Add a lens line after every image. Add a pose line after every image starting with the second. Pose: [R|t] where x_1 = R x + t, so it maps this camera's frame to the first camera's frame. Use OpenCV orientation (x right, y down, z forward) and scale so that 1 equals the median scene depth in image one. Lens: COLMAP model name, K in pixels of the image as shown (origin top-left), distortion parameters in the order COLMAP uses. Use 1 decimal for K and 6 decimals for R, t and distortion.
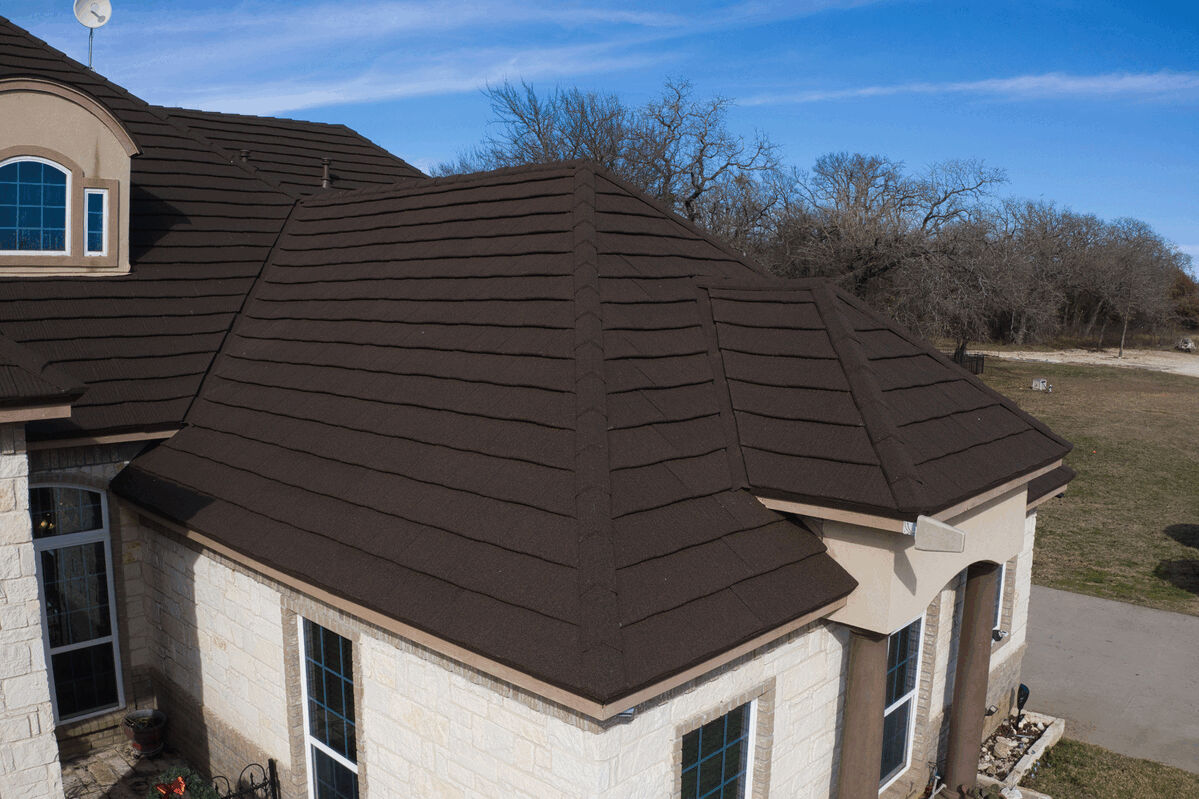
lens RADIAL K [[949.9, 0, 596.2], [0, 949.9, 392.4], [0, 0, 1]] dist [-0.179027, -0.002806]
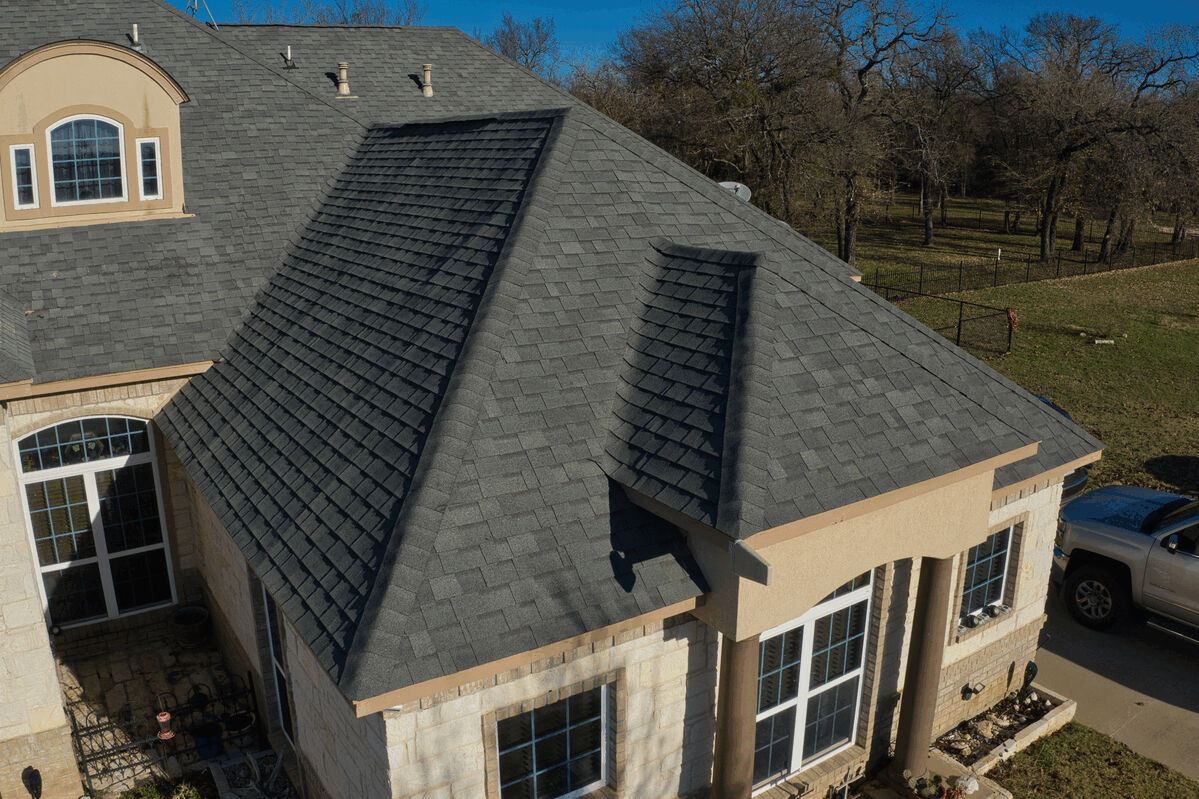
lens RADIAL K [[948.8, 0, 599.5], [0, 948.8, 399.5], [0, 0, 1]] dist [-0.166332, -0.001952]
pose [[0.971832, 0.045331, -0.231272, 0.273195], [-0.007447, 0.986744, 0.162116, -0.106273], [0.235555, -0.155827, 0.959287, 0.030338]]
